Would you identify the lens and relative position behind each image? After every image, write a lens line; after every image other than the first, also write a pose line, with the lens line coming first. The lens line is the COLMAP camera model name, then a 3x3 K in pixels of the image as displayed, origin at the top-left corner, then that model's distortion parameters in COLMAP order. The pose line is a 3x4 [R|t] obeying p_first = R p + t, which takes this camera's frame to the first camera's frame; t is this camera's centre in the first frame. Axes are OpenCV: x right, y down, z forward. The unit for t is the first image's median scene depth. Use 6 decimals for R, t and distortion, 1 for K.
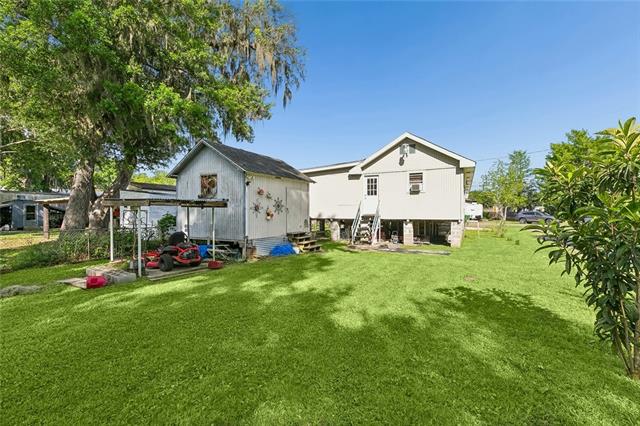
lens RADIAL K [[294.7, 0, 317.9], [0, 294.7, 209.6], [0, 0, 1]] dist [0.001249, 0.000752]
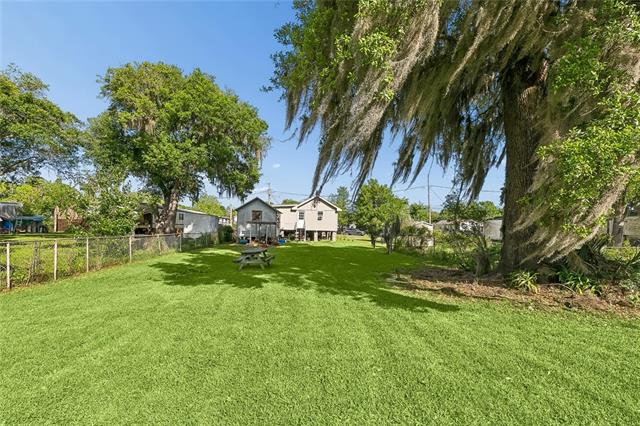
lens RADIAL K [[294.7, 0, 319.2], [0, 294.7, 212.9], [0, 0, 1]] dist [0.001249, 0.000752]
pose [[0.855009, 0.052676, 0.515931, -0.877365], [-0.037272, 0.998497, -0.040177, -0.015051], [-0.517272, 0.015122, 0.855688, -1.009482]]
